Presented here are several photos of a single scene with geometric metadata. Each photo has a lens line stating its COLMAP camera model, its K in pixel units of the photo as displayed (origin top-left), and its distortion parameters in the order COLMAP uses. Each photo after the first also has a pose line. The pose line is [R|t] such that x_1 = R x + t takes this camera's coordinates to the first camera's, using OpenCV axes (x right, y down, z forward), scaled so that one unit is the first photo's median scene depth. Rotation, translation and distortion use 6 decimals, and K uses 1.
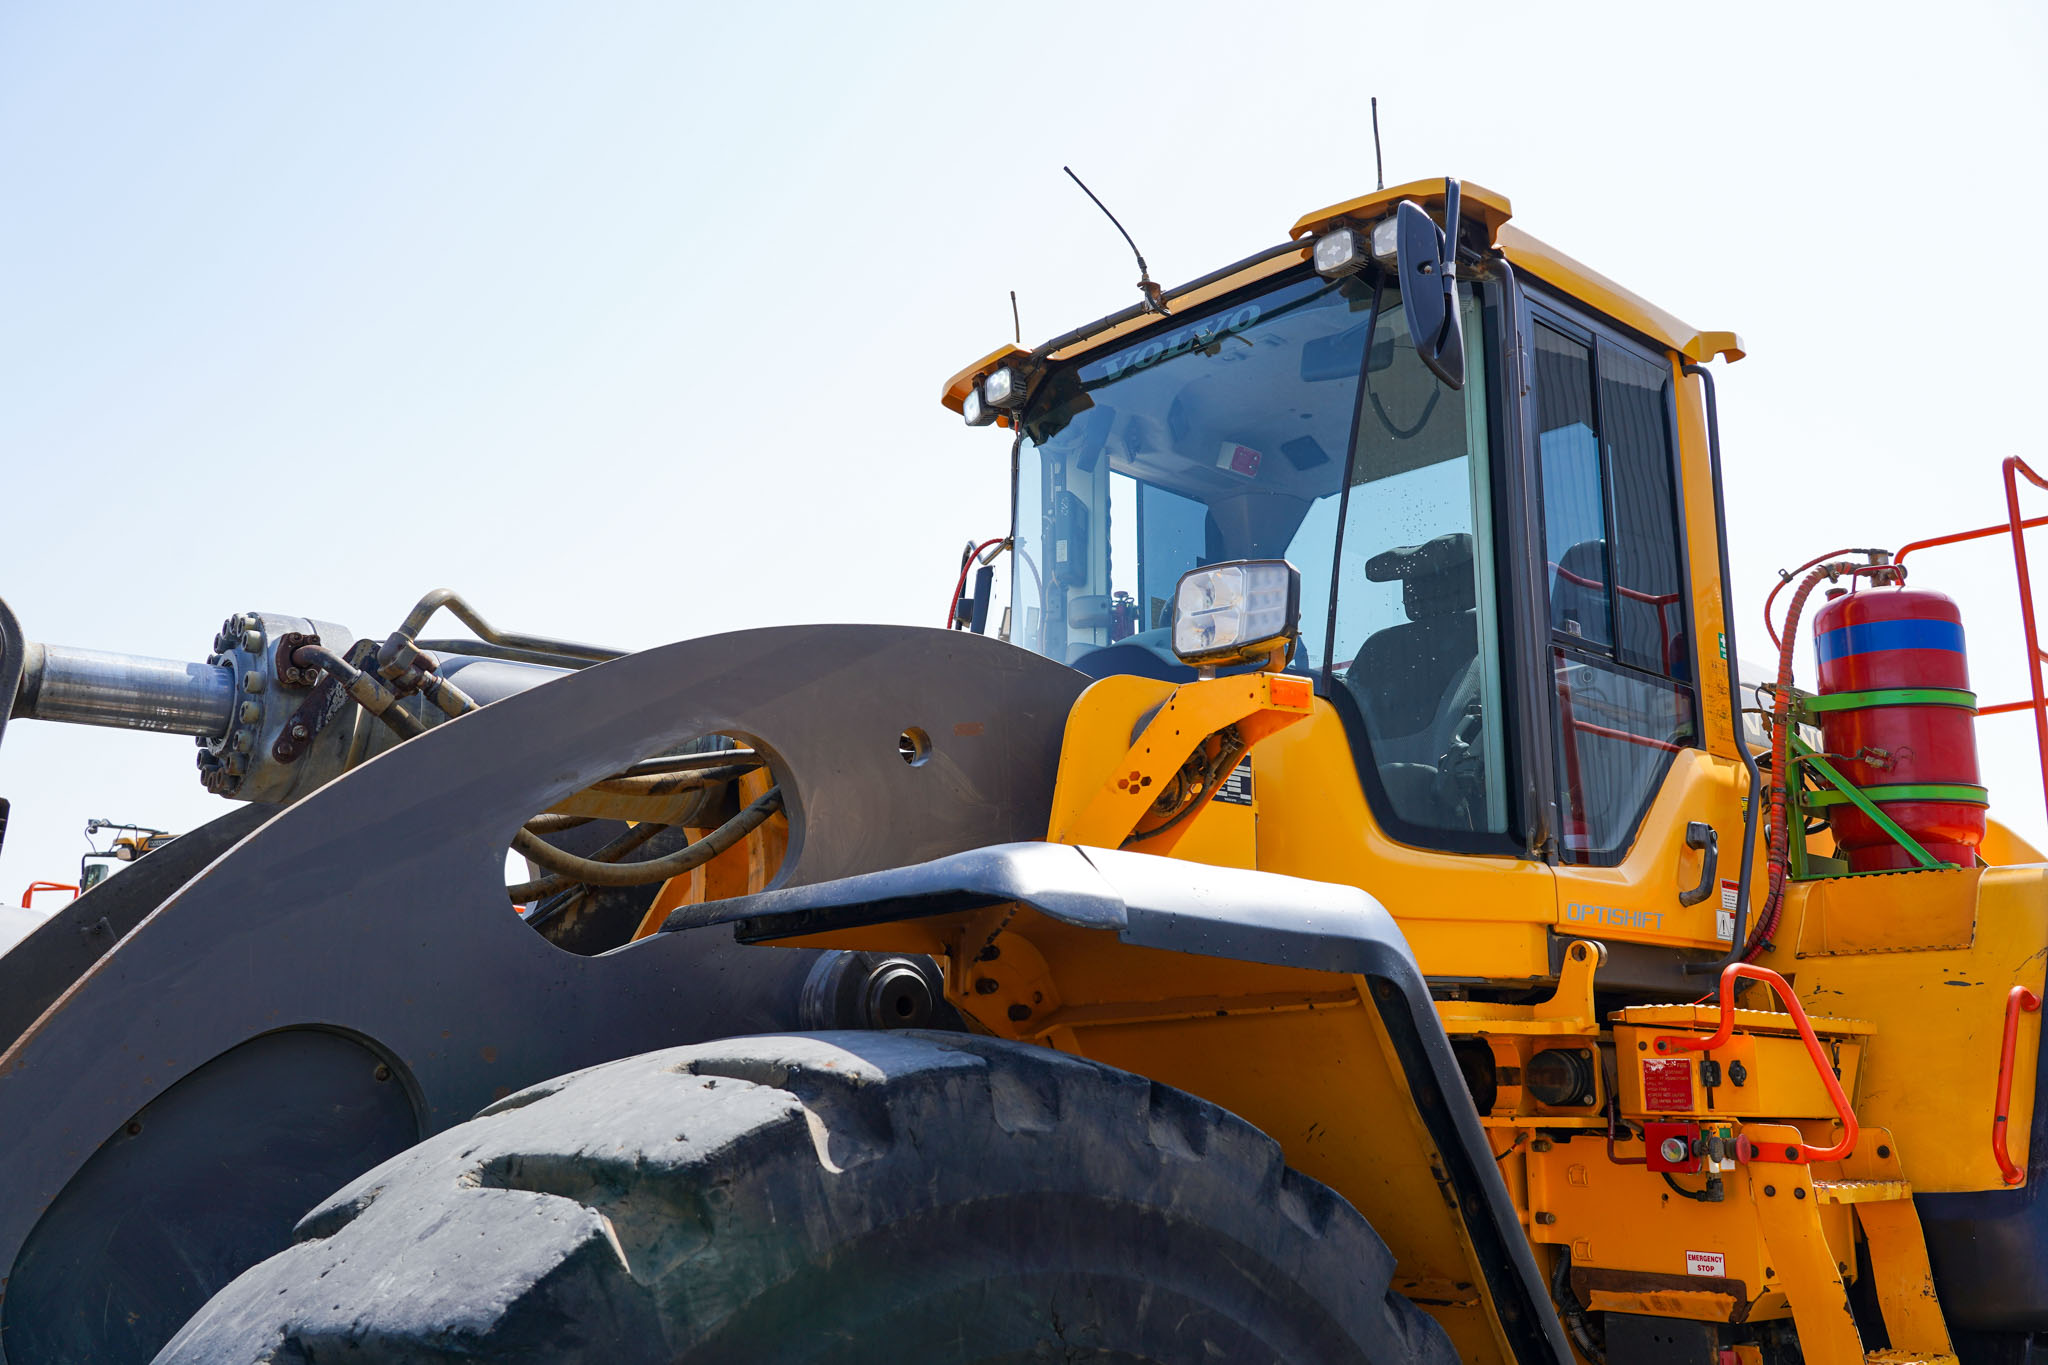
lens RADIAL K [[1843.3, 0, 1032.9], [0, 1843.3, 662.8], [0, 0, 1]] dist [0.025869, -0.005804]
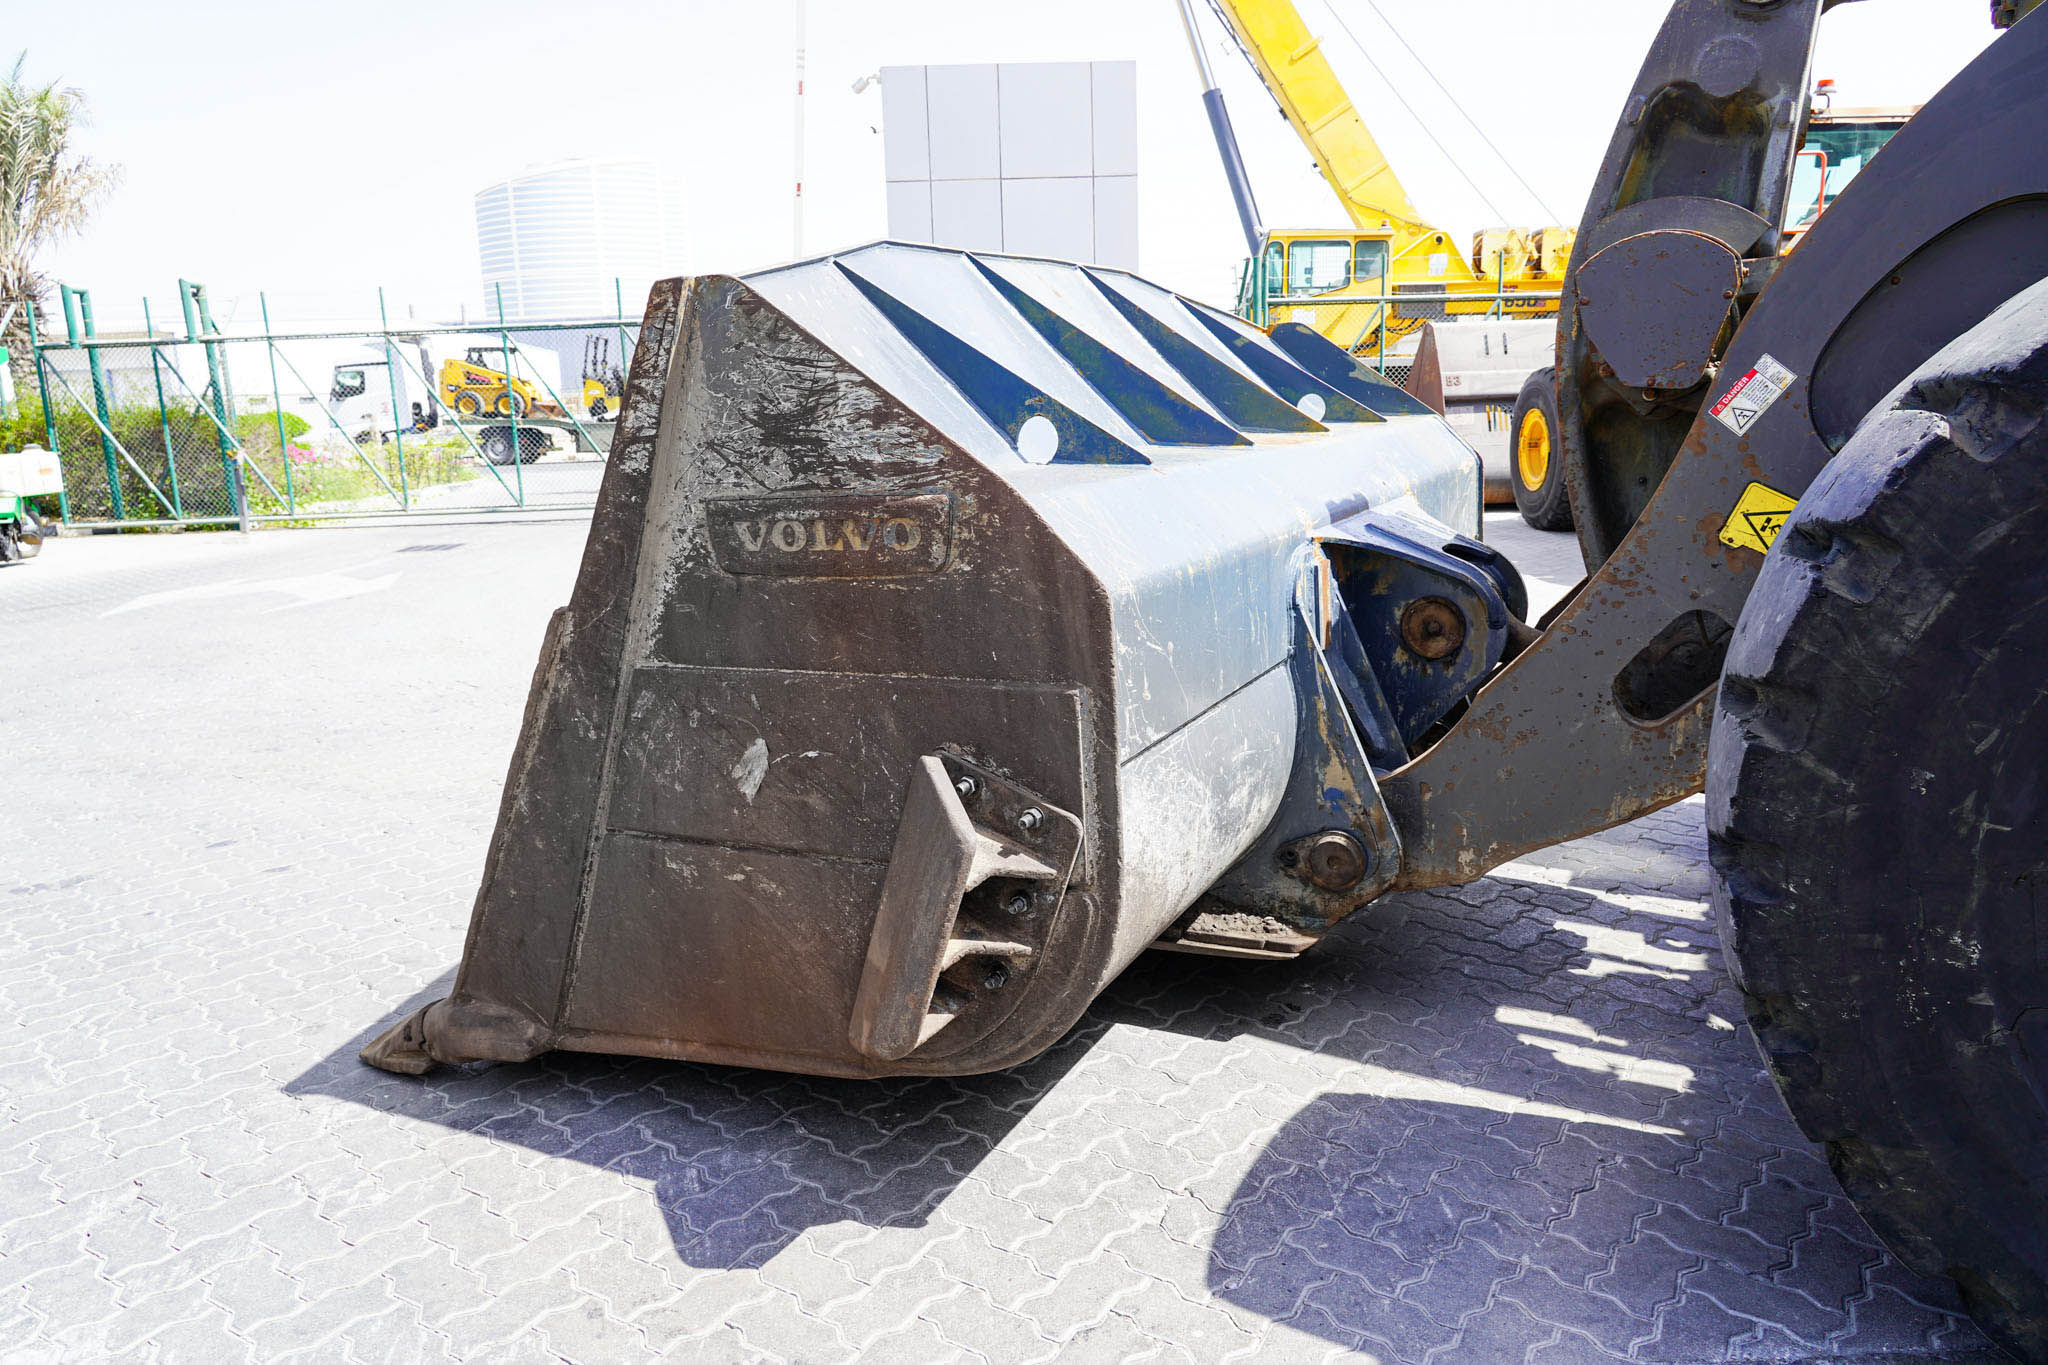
lens RADIAL K [[1393.2, 0, 1024.8], [0, 1393.2, 669.2], [0, 0, 1]] dist [-0.034620, 0.020934]
pose [[0.410940, 0.165457, -0.896522, 0.179205], [0.245740, 0.926890, 0.283702, 0.042074], [0.877918, -0.336895, 0.340237, -0.049068]]
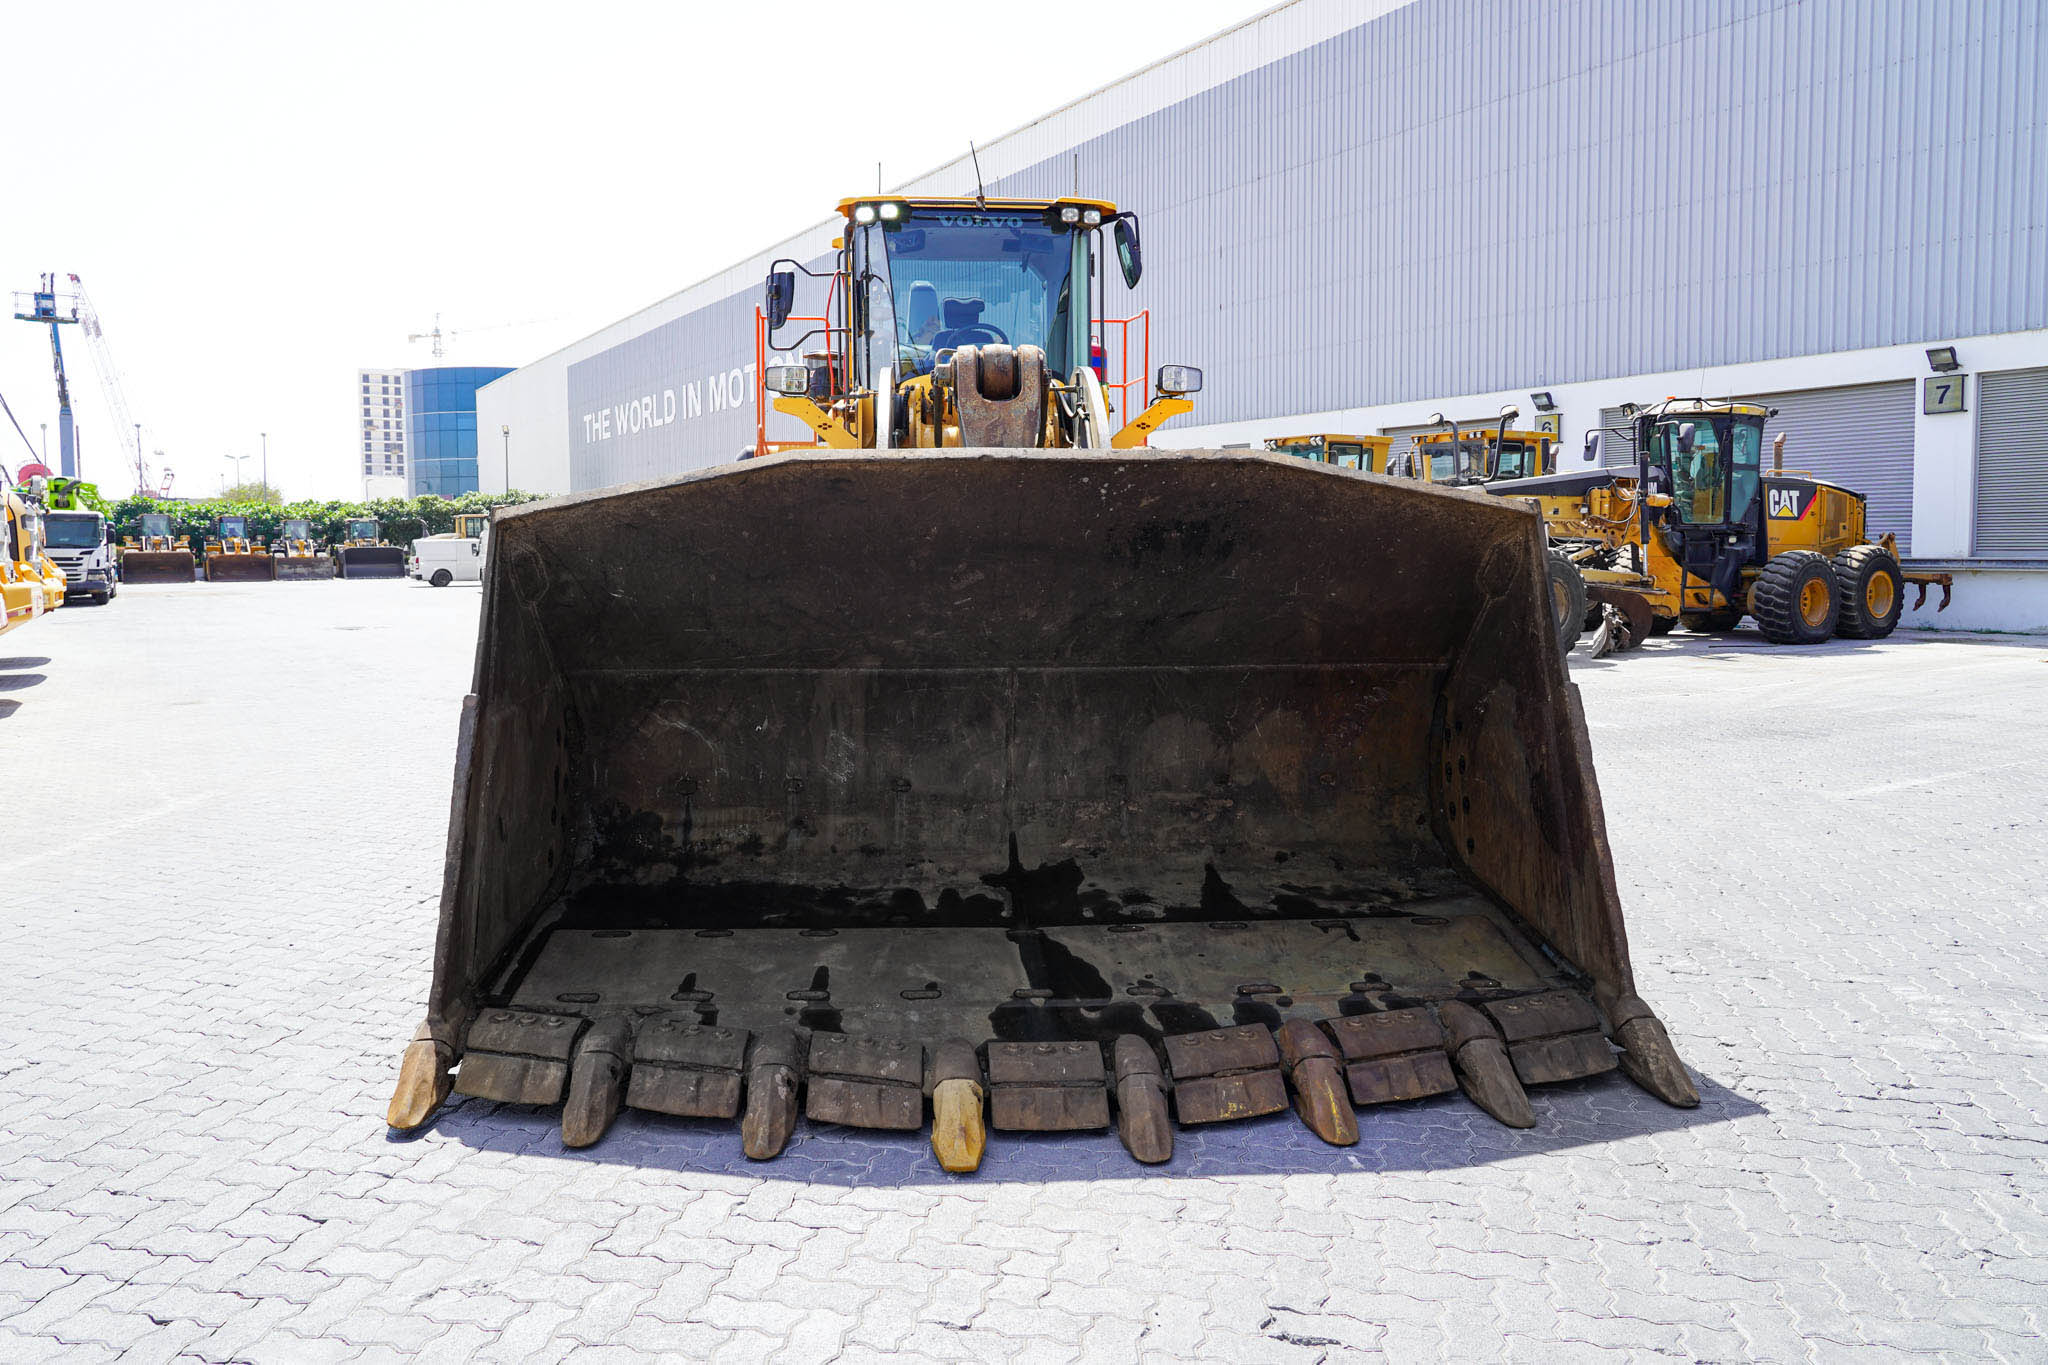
lens RADIAL K [[1433.3, 0, 988.0], [0, 1433.3, 642.3], [0, 0, 1]] dist [-0.027188, 0.001359]
pose [[0.594786, -0.067336, 0.801059, -2.022942], [-0.177252, 0.960975, 0.212388, -0.054238], [-0.784099, -0.268315, 0.559640, -0.309278]]
